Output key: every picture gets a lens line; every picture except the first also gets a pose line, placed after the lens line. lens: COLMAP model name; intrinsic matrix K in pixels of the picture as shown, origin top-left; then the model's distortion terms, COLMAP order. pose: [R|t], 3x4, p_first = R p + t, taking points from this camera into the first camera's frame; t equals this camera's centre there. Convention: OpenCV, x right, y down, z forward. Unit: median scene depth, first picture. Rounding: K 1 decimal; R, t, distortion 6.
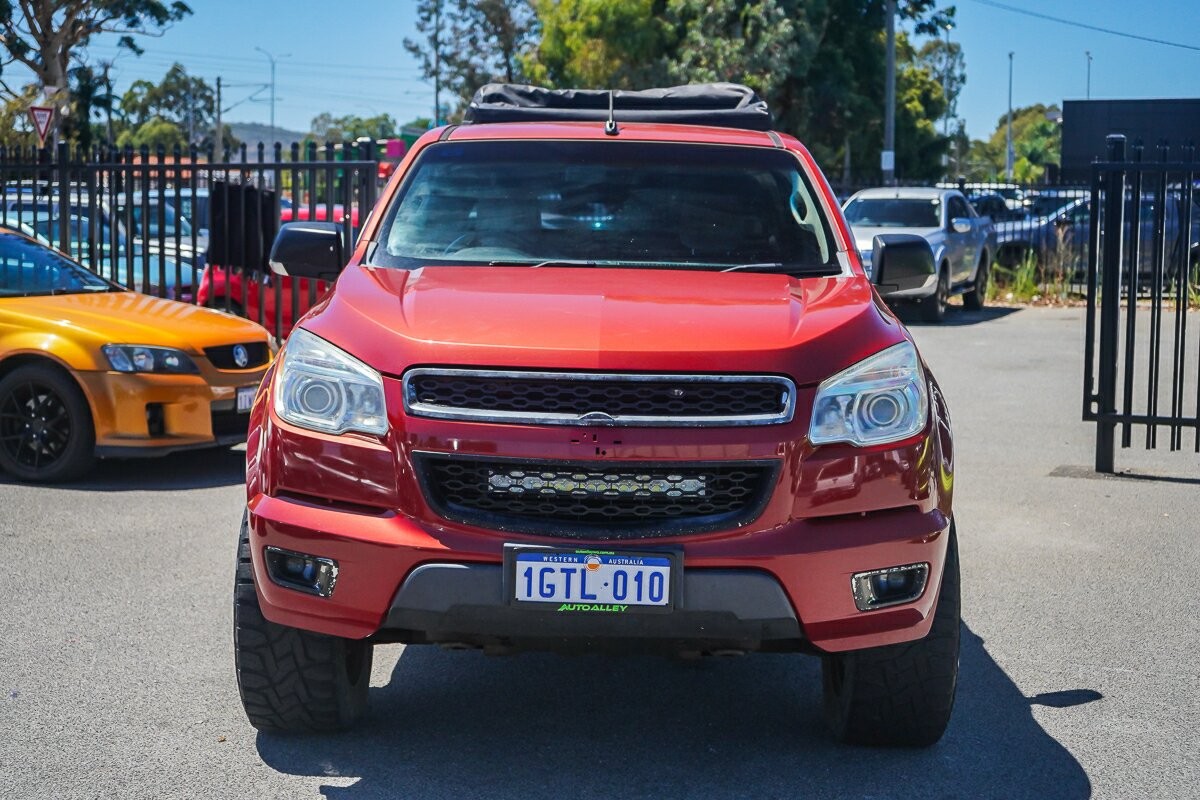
lens RADIAL K [[2072.9, 0, 557.7], [0, 2072.9, 397.5], [0, 0, 1]] dist [-0.032969, 0.052427]
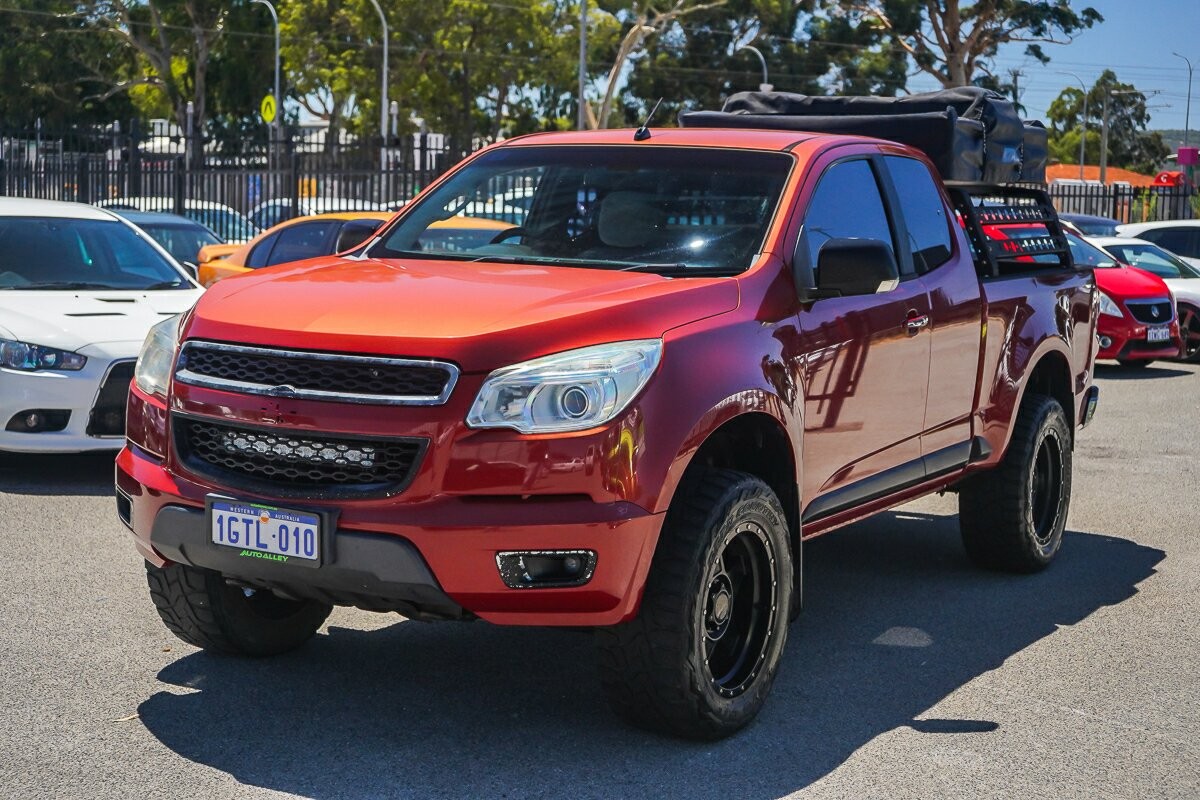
lens RADIAL K [[2072.9, 0, 557.7], [0, 2072.9, 397.5], [0, 0, 1]] dist [-0.032969, 0.052427]
pose [[0.860671, 0.058074, -0.505839, 0.701337], [-0.060049, 0.998118, 0.012420, -0.008837], [0.505608, 0.019685, 0.862539, 0.094393]]
